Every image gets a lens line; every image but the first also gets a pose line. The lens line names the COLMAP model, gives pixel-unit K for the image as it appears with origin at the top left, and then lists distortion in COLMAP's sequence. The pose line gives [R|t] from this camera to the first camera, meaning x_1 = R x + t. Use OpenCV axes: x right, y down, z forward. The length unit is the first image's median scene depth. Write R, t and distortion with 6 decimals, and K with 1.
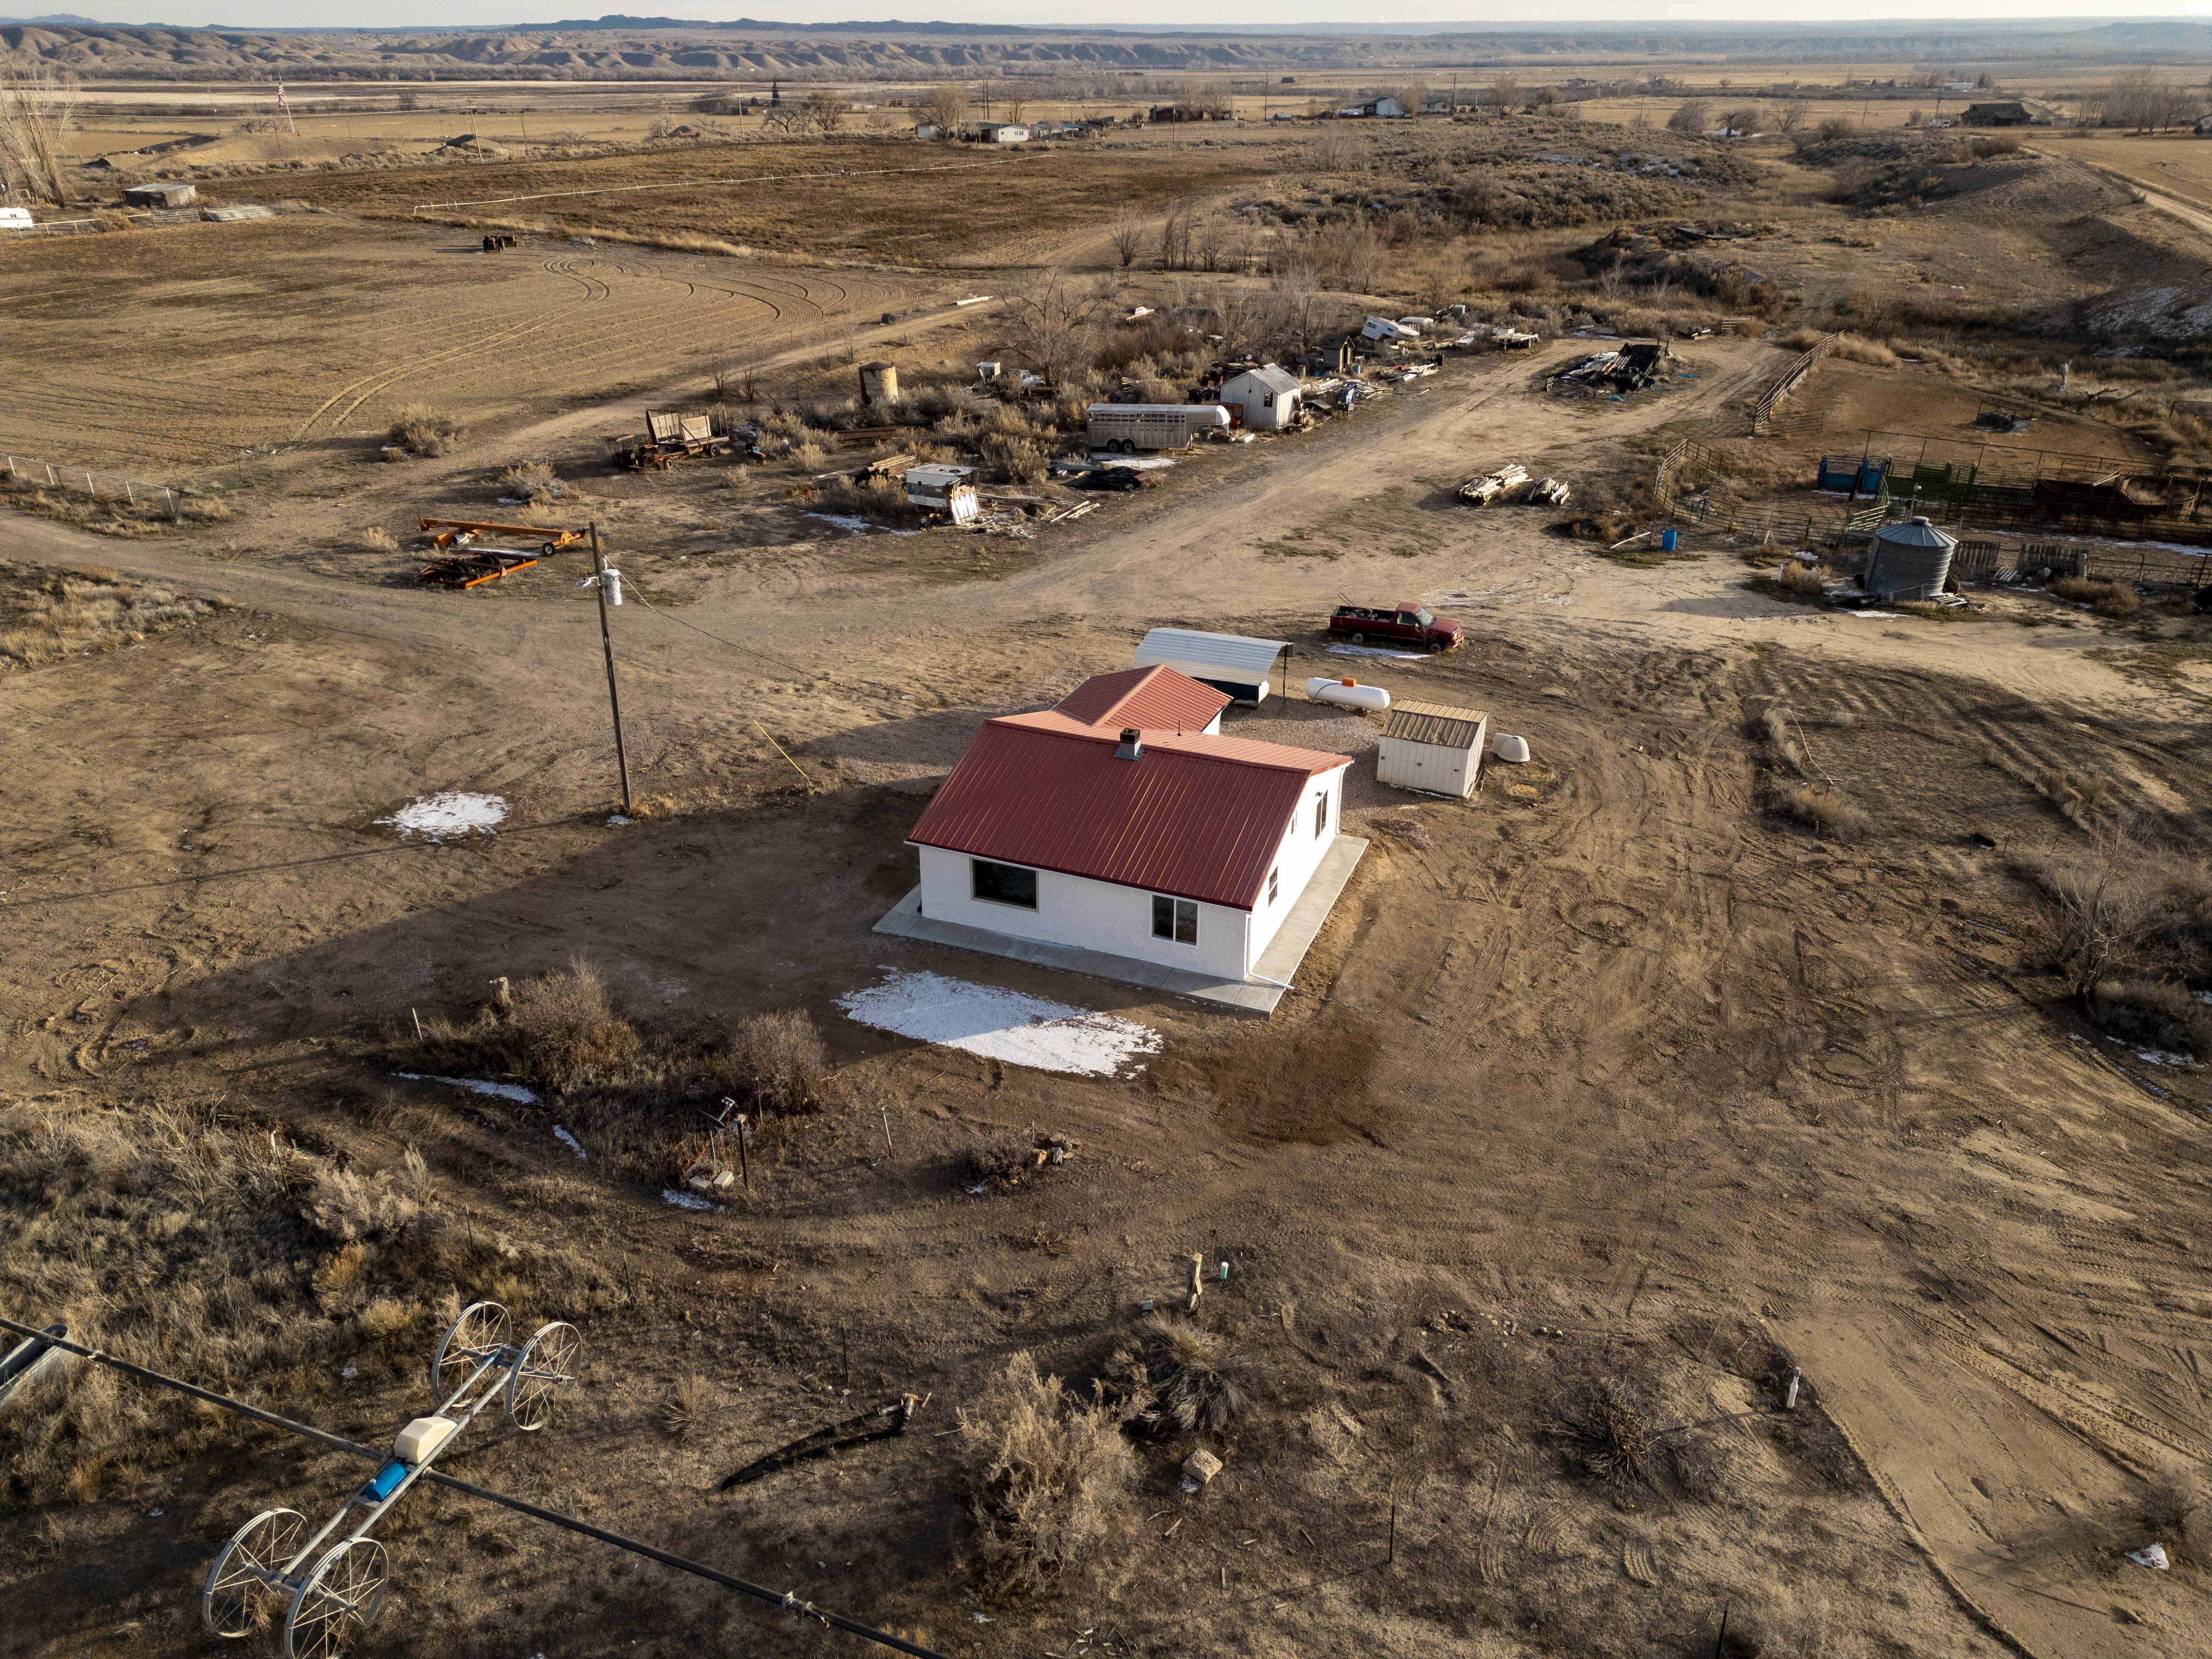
lens RADIAL K [[1536.7, 0, 1106.0], [0, 1536.7, 829.5], [0, 0, 1]] dist [0.068258, -0.056624]
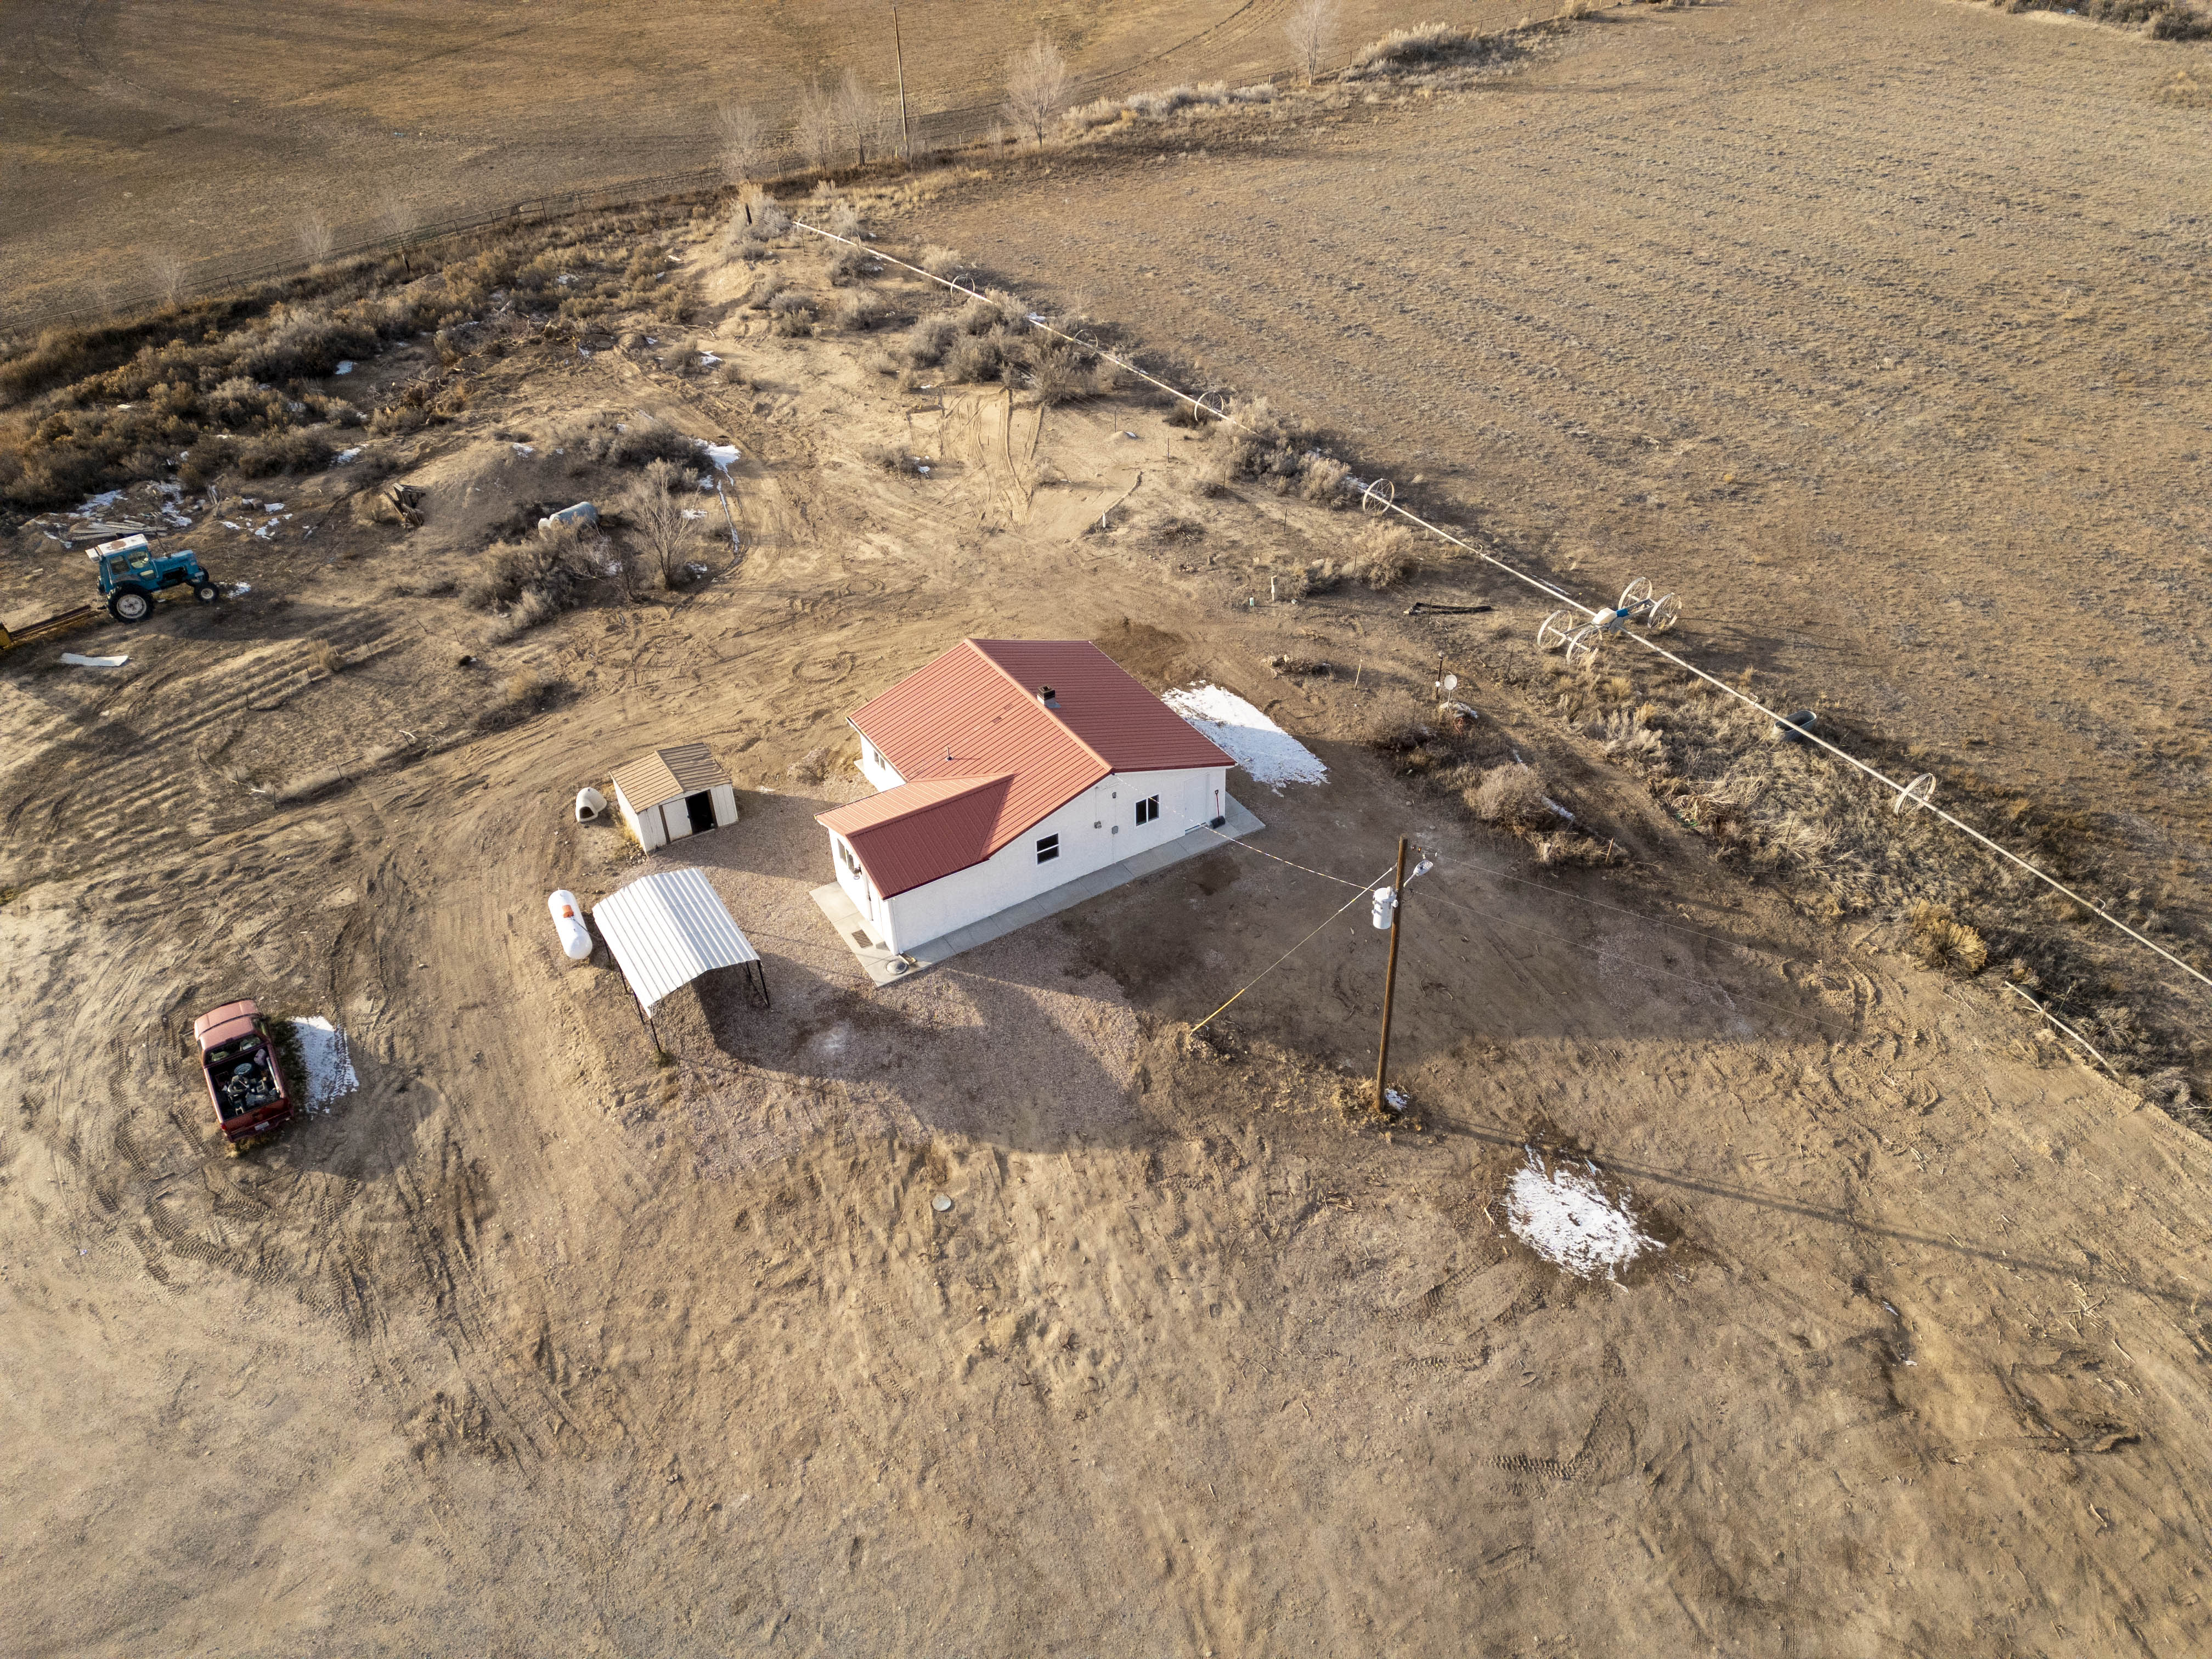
lens RADIAL K [[1536.7, 0, 1106.0], [0, 1536.7, 829.5], [0, 0, 1]] dist [0.068258, -0.056624]
pose [[-0.809799, -0.346618, 0.473373, -0.632928], [0.274511, 0.489224, 0.827831, -0.997100], [-0.518526, 0.800322, -0.301022, 1.422442]]
